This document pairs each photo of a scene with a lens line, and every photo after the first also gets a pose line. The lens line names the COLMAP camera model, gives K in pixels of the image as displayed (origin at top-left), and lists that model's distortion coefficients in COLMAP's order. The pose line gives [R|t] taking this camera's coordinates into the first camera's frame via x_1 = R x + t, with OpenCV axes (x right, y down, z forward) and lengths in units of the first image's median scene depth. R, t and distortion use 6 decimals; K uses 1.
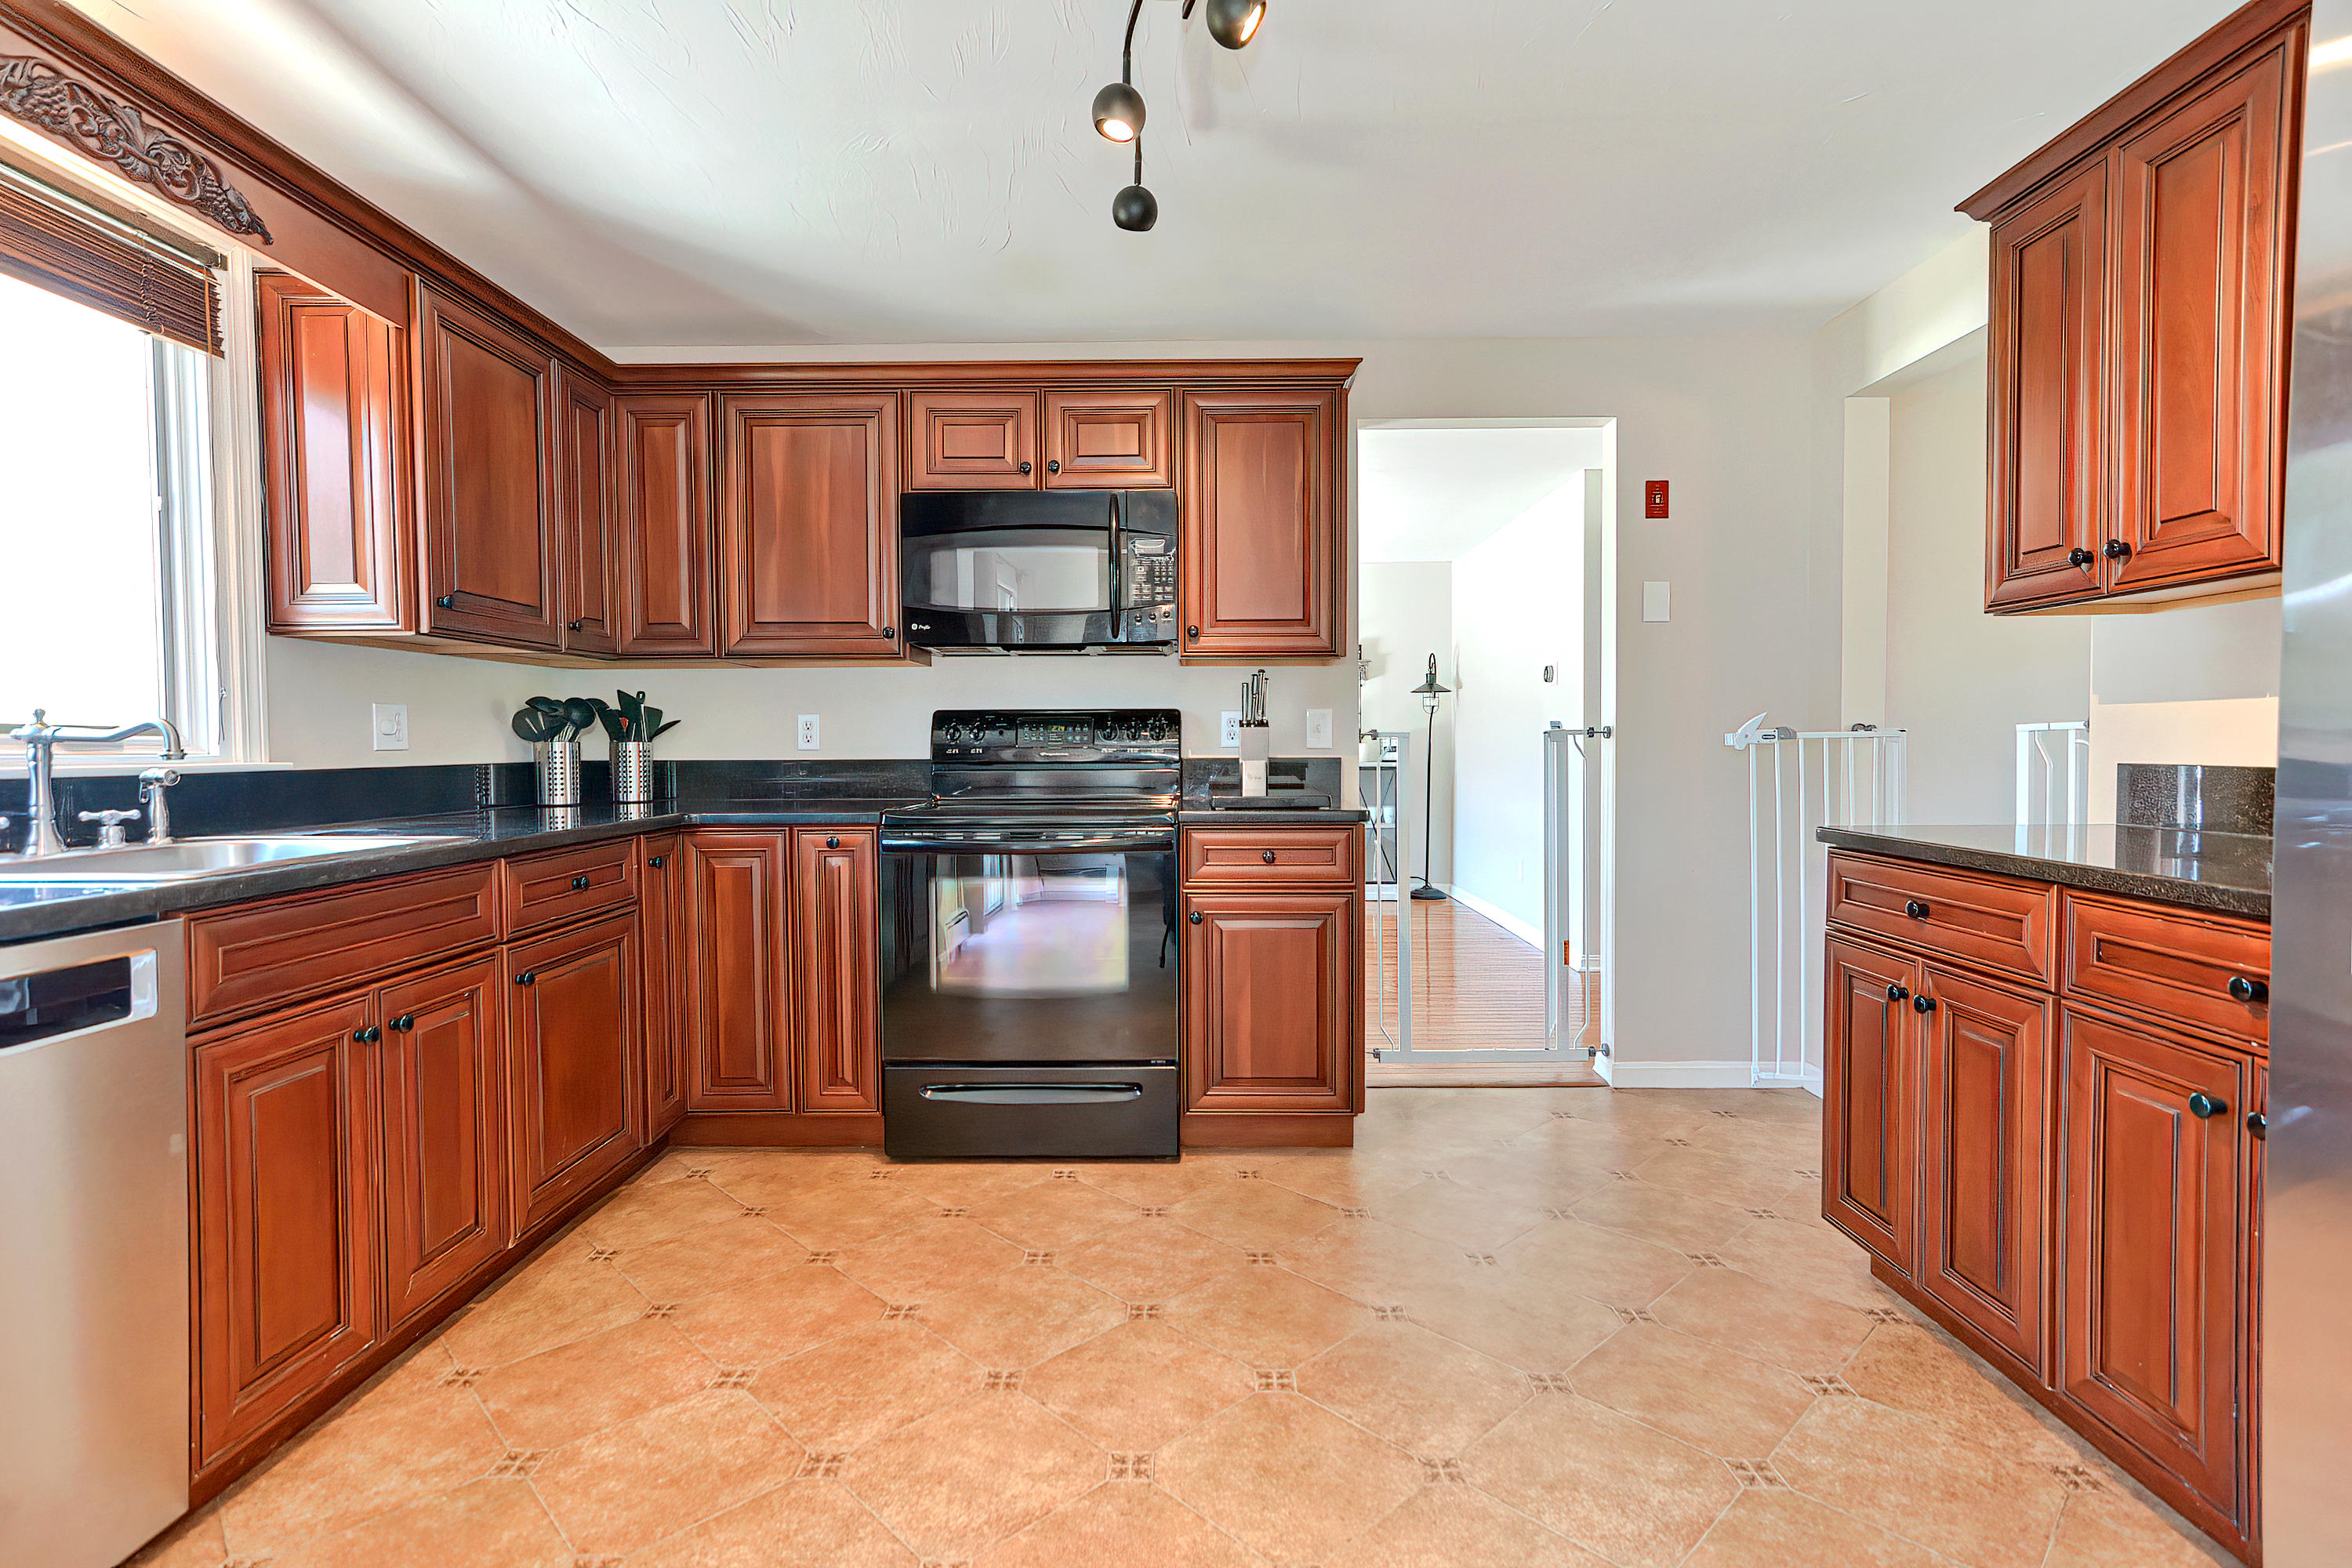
lens RADIAL K [[1148.5, 0, 1184.3], [0, 1148.5, 780.0], [0, 0, 1]] dist [-0.000847, 0.007720]
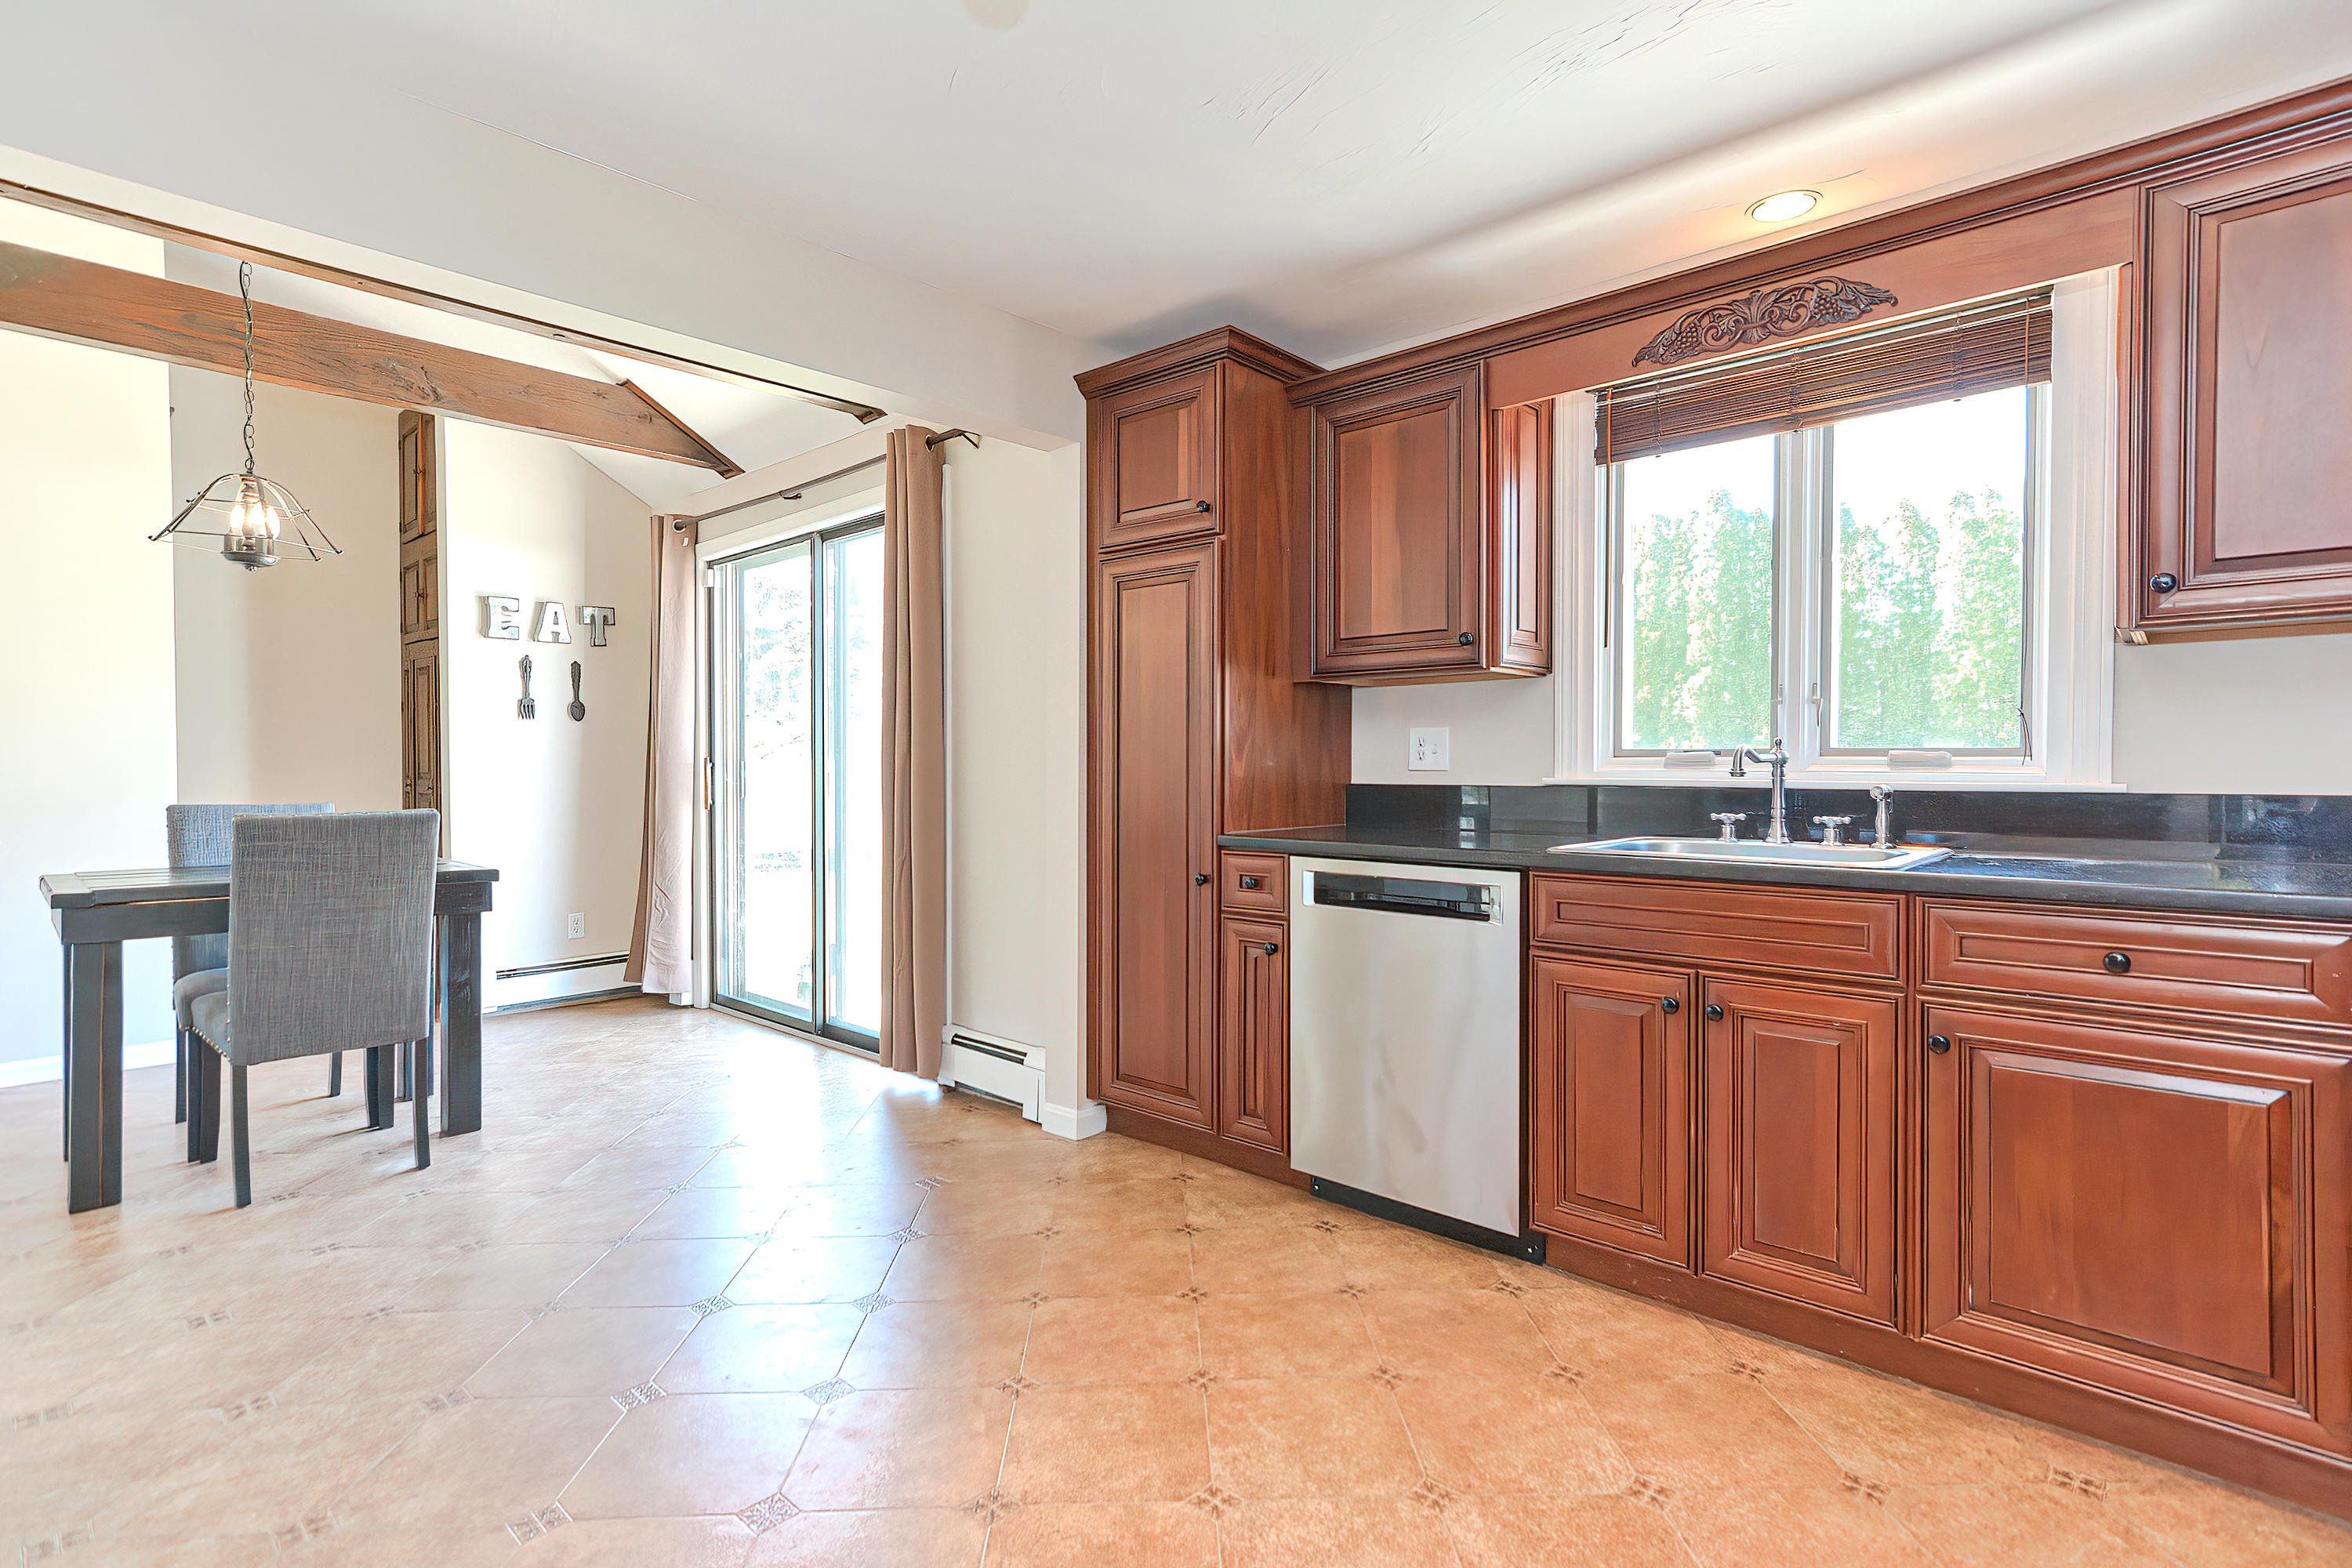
lens RADIAL K [[1148.5, 0, 1180.2], [0, 1148.5, 778.1], [0, 0, 1]] dist [-0.000847, 0.007720]
pose [[-0.665030, 0.014362, -0.746679, 0.328463], [-0.020491, 0.999088, 0.037468, -0.032446], [0.746536, 0.040217, -0.664129, 0.865960]]
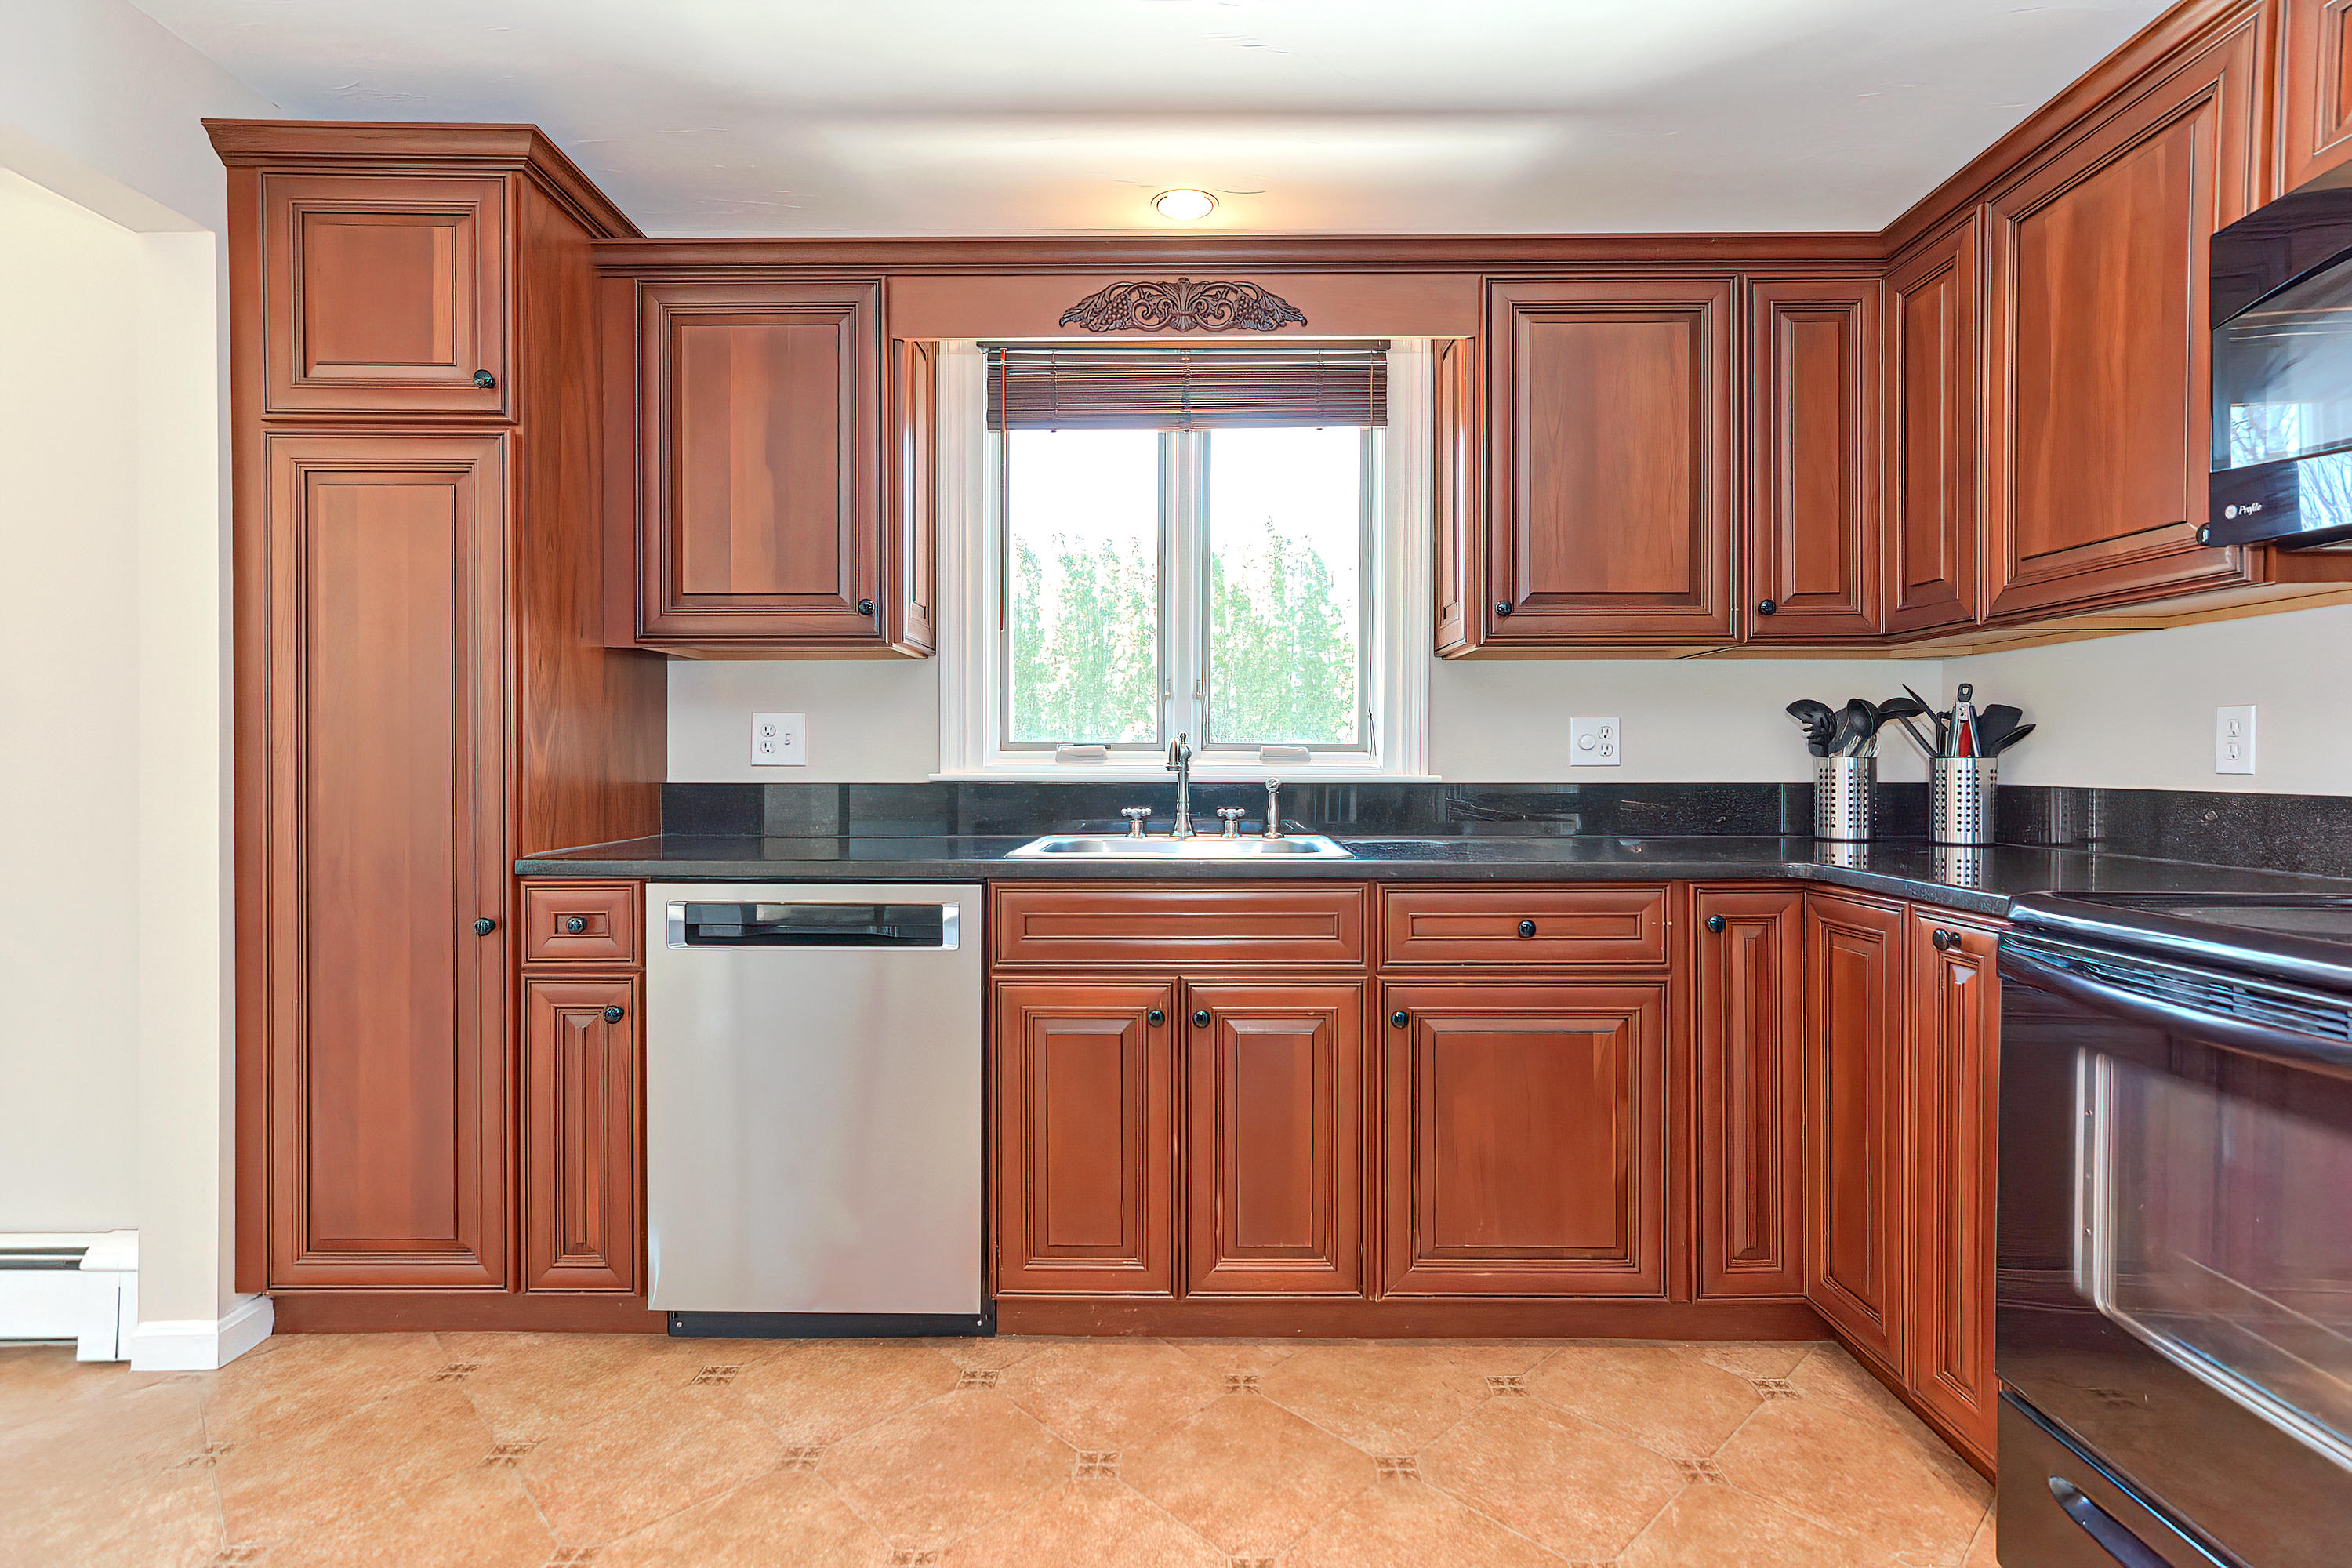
lens RADIAL K [[1148.5, 0, 1165.5], [0, 1148.5, 775.0], [0, 0, 1]] dist [-0.000847, 0.007720]
pose [[0.005186, 0.017667, -0.999830, 0.251174], [-0.033340, 0.999291, 0.017485, -0.021921], [0.999431, 0.033243, 0.005772, 0.608436]]
